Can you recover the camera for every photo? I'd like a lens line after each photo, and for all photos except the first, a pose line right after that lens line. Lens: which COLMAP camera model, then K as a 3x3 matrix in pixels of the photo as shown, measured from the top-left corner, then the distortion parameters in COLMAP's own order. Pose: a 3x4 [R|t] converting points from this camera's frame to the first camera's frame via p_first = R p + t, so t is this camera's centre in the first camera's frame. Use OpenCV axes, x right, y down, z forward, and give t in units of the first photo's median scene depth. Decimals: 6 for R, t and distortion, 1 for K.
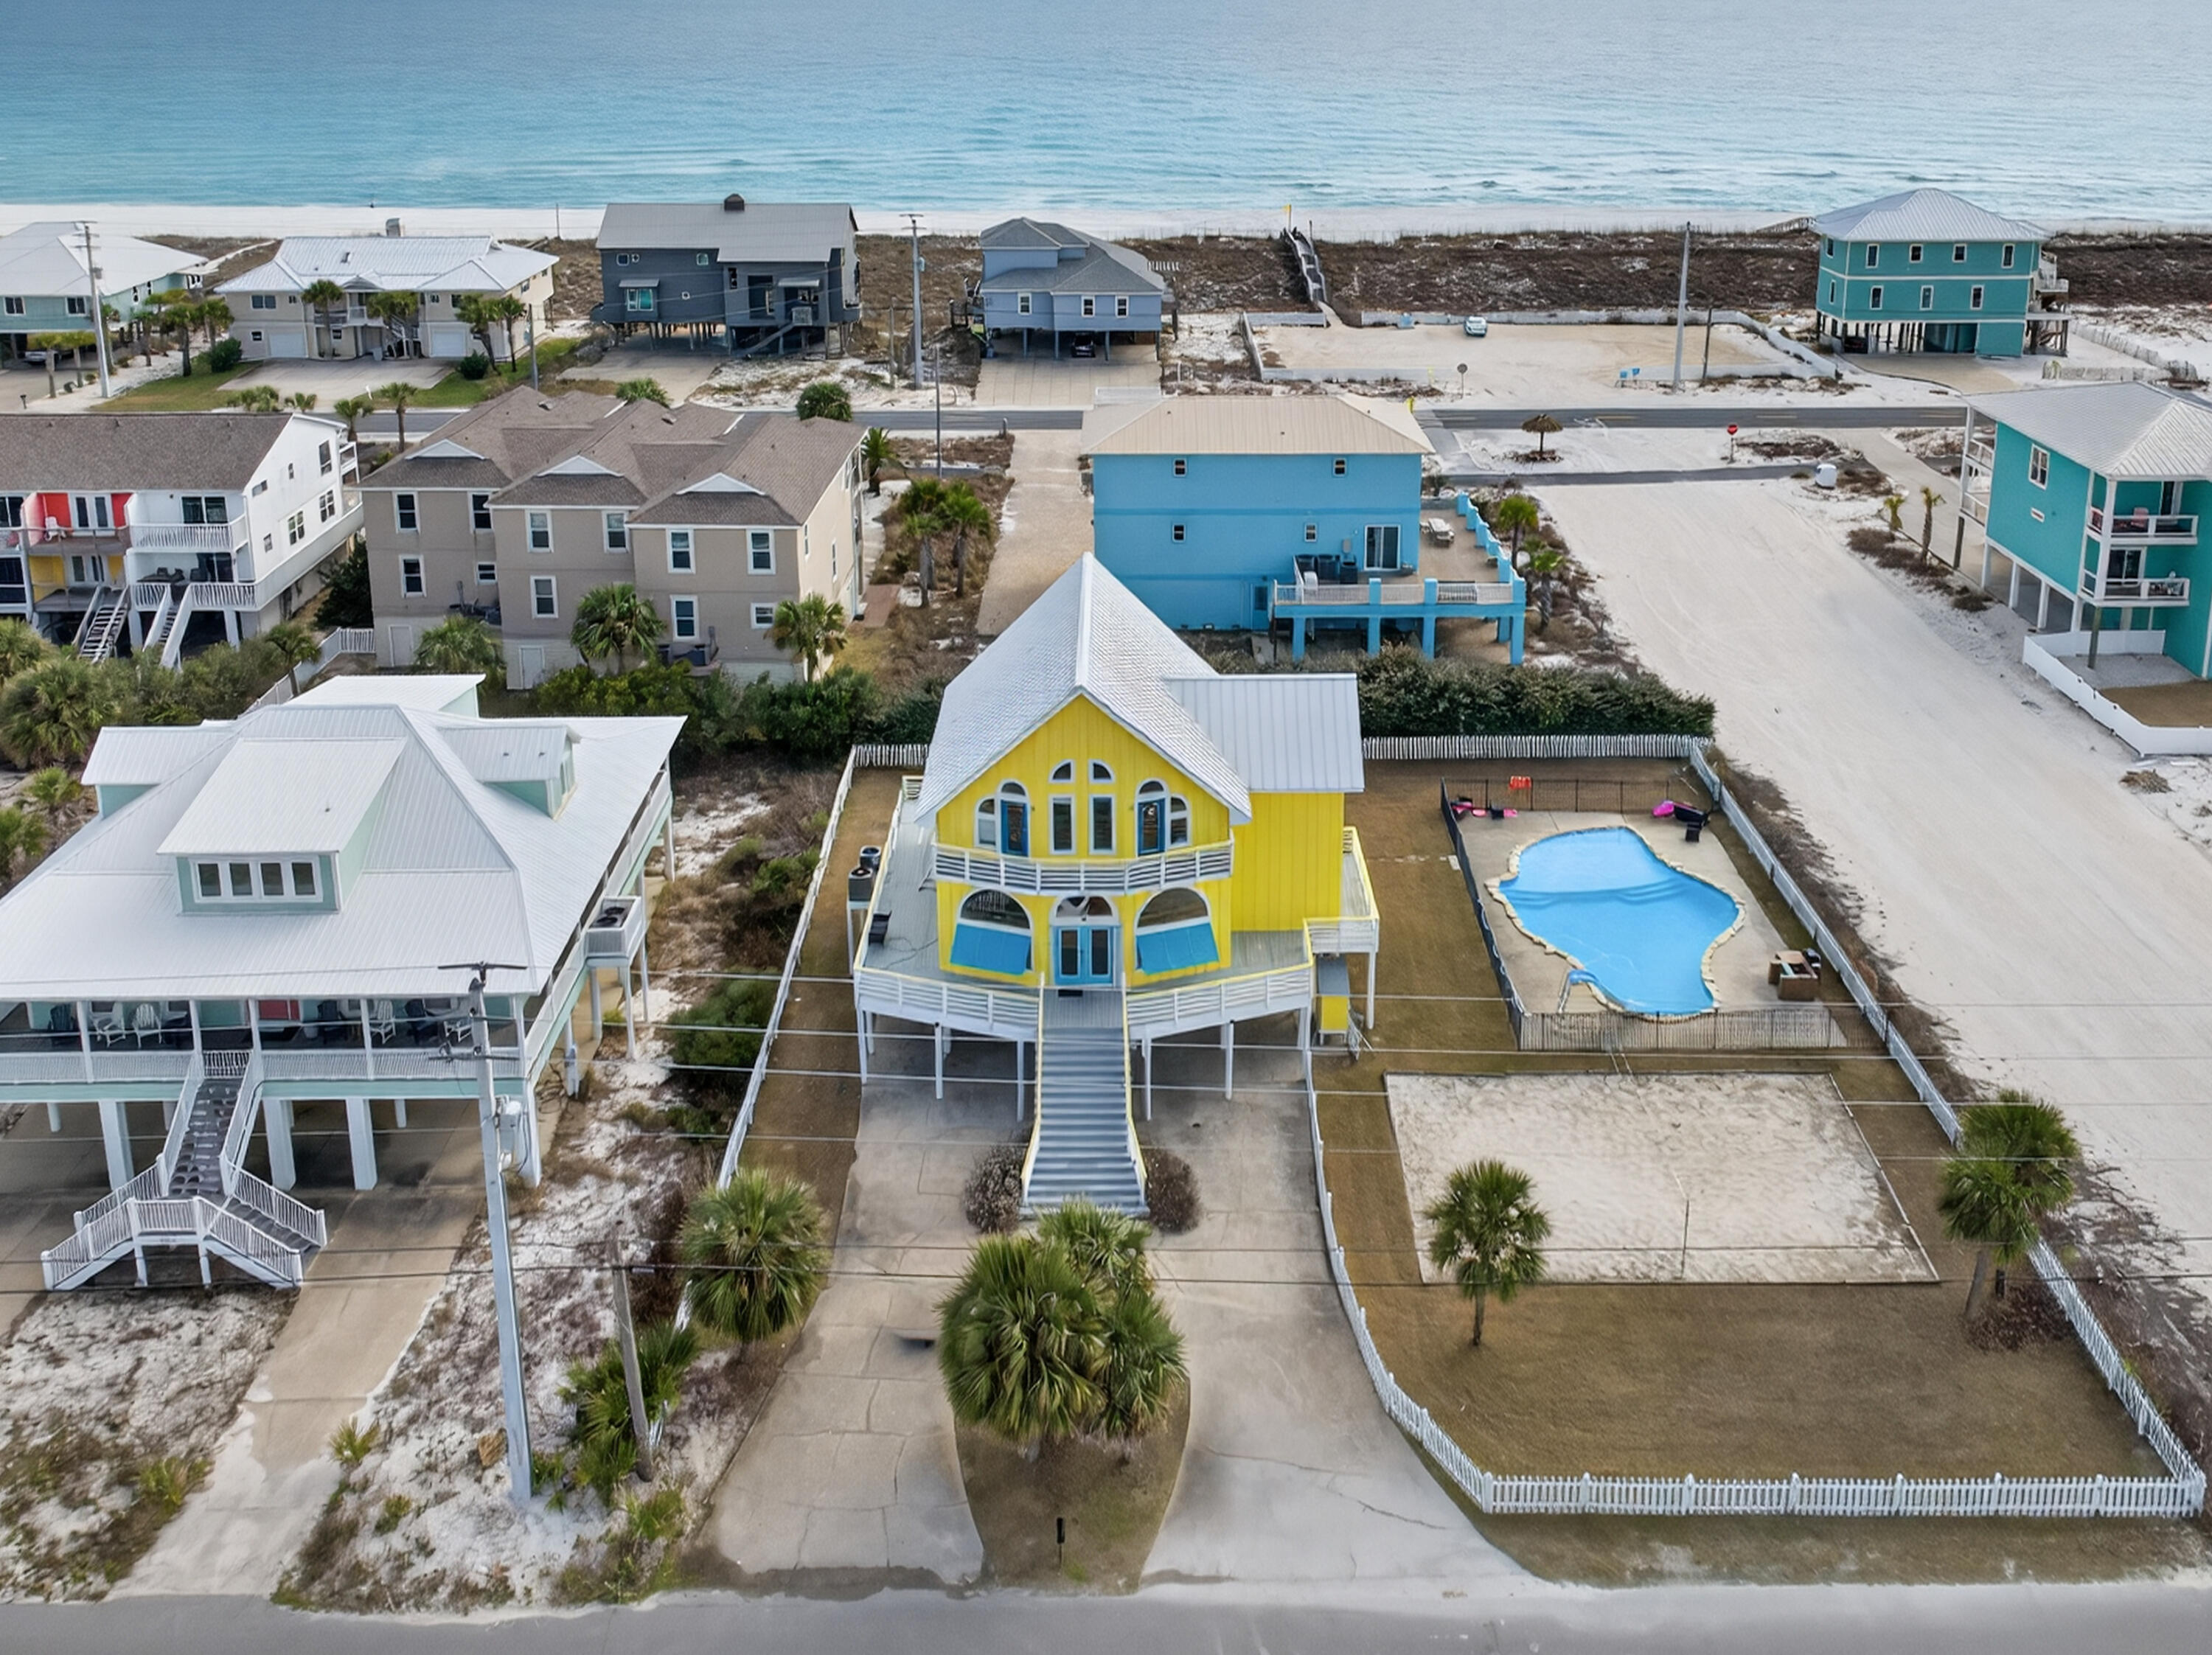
lens RADIAL K [[2019.2, 0, 1136.8], [0, 2019.2, 517.4], [0, 0, 1]] dist [-0.000906, -0.003122]
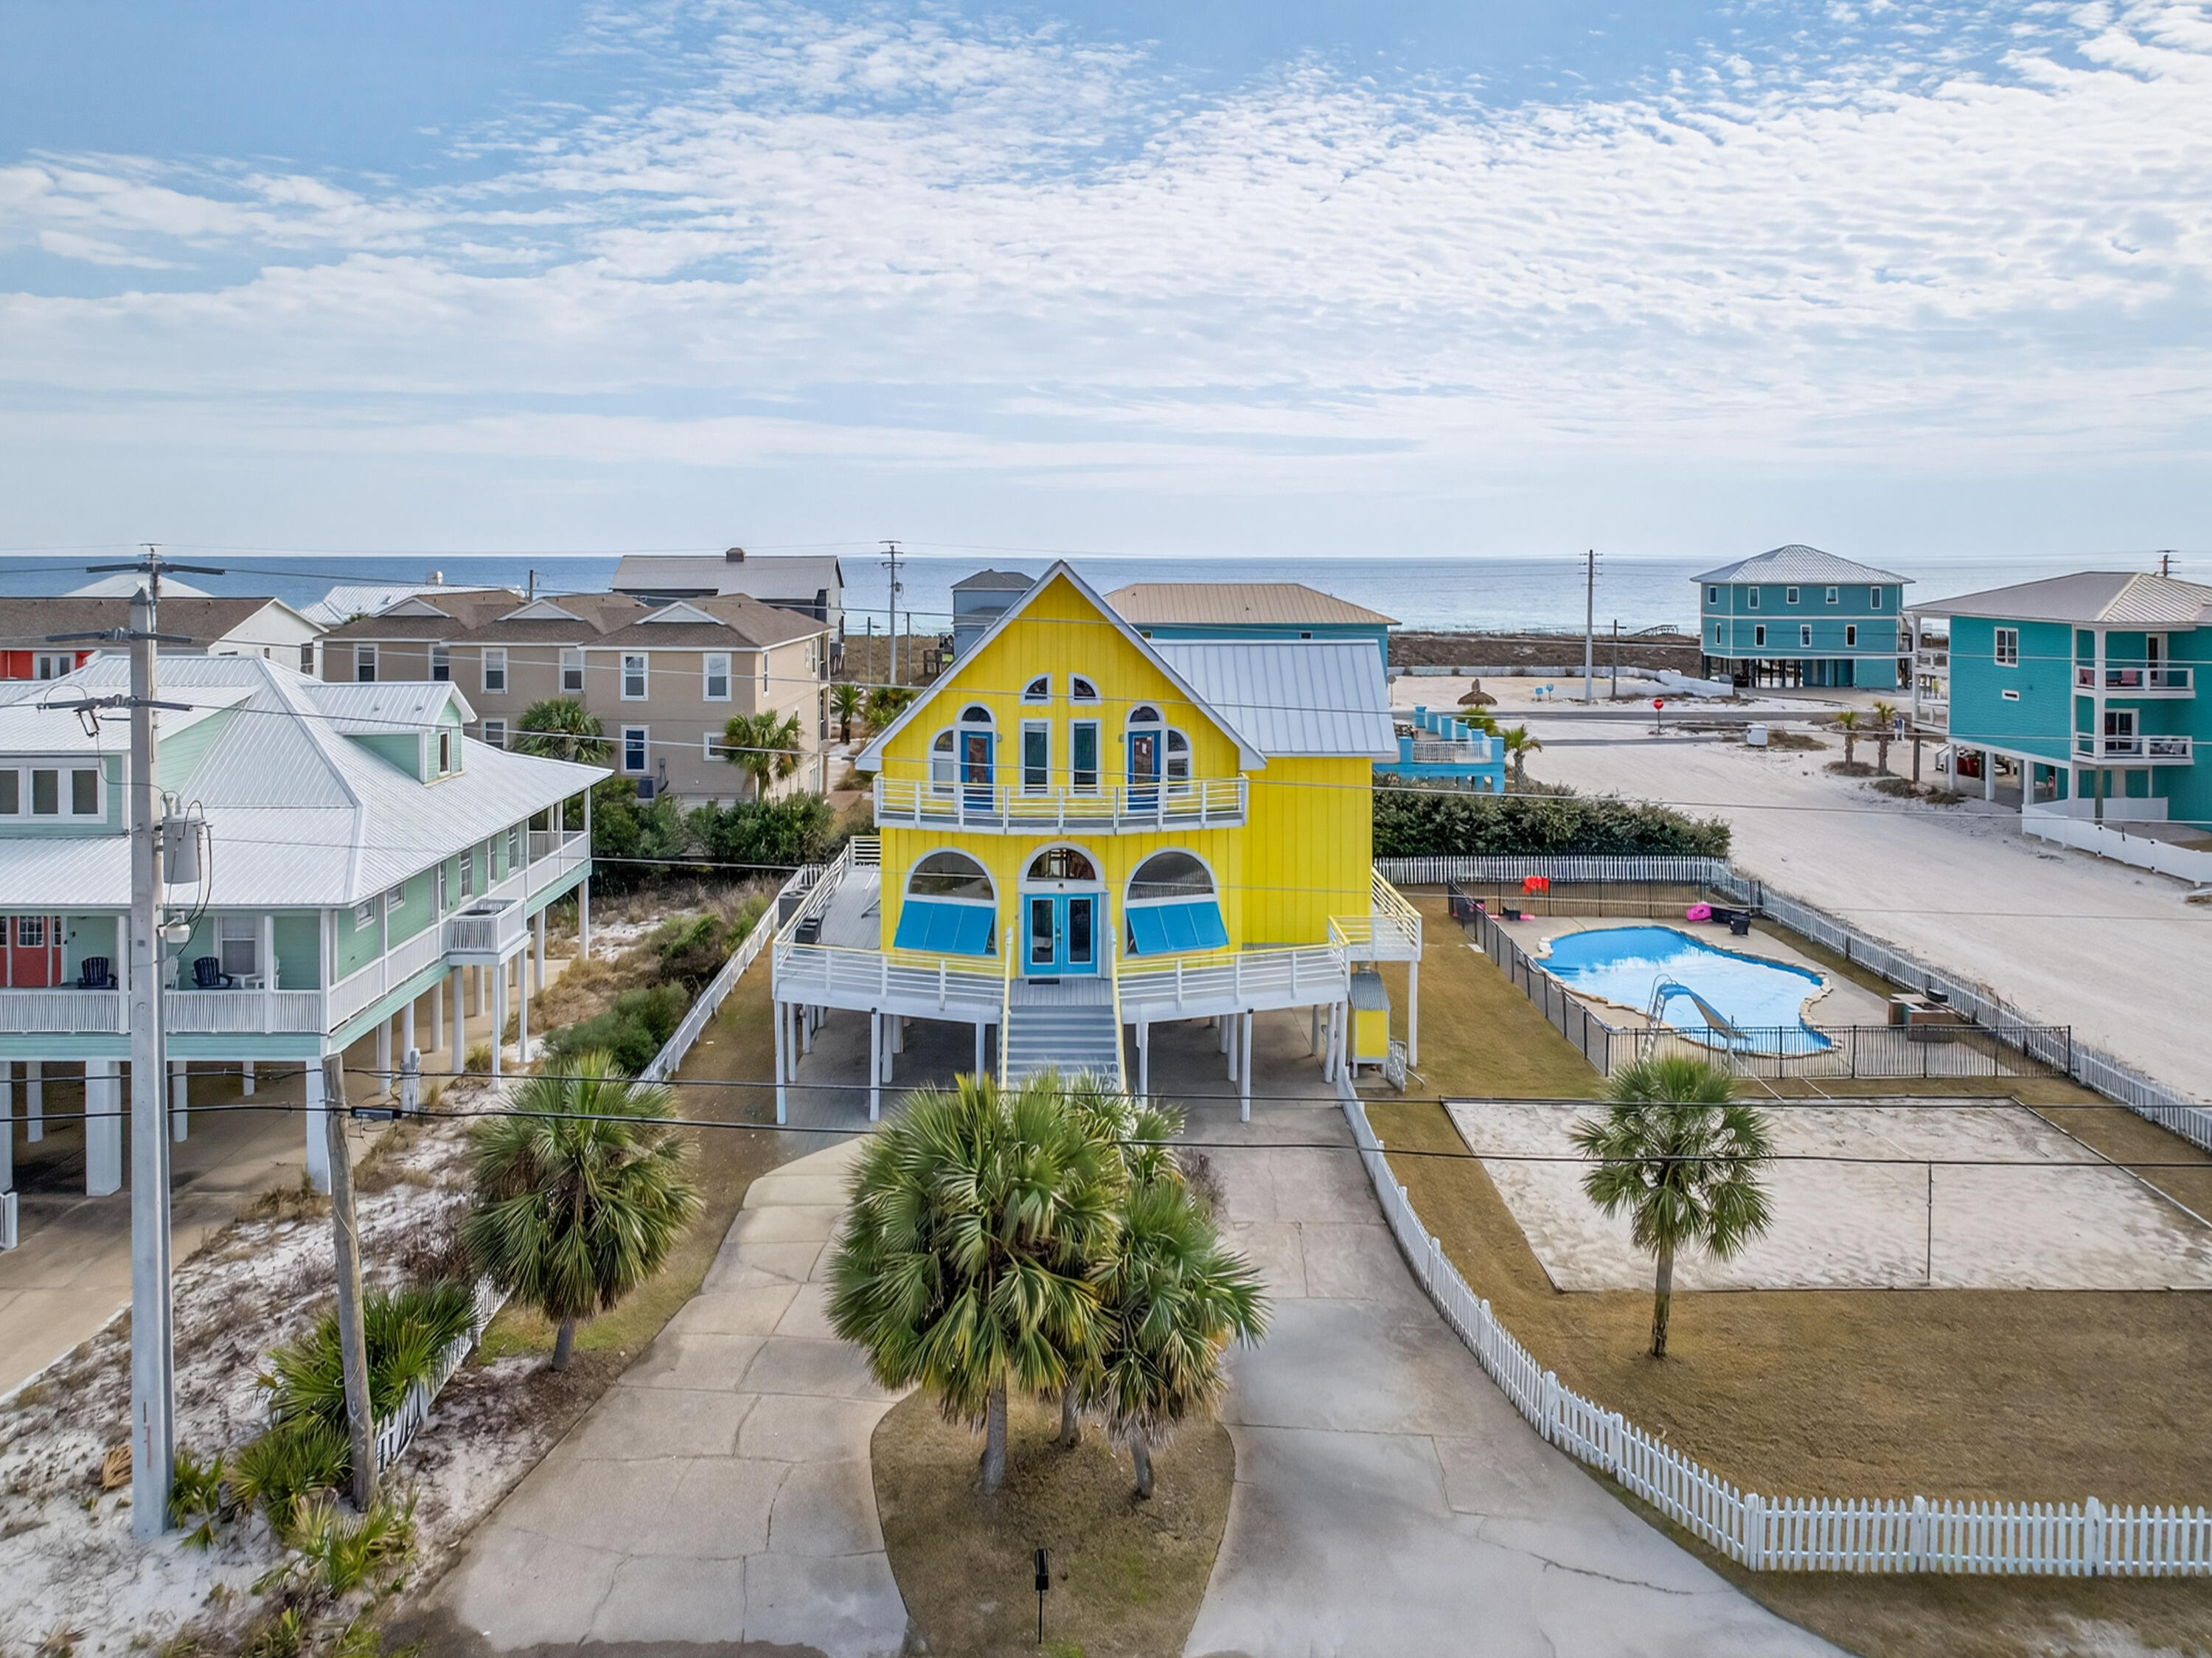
lens RADIAL K [[1624.5, 0, 1065.5], [0, 1624.5, 591.1], [0, 0, 1]] dist [0.000338, -0.002394]
pose [[0.999971, 0.000349, -0.007544, -0.019257], [-0.002281, 0.966230, -0.257671, 0.246647], [0.007200, 0.257681, 0.966203, 0.335458]]
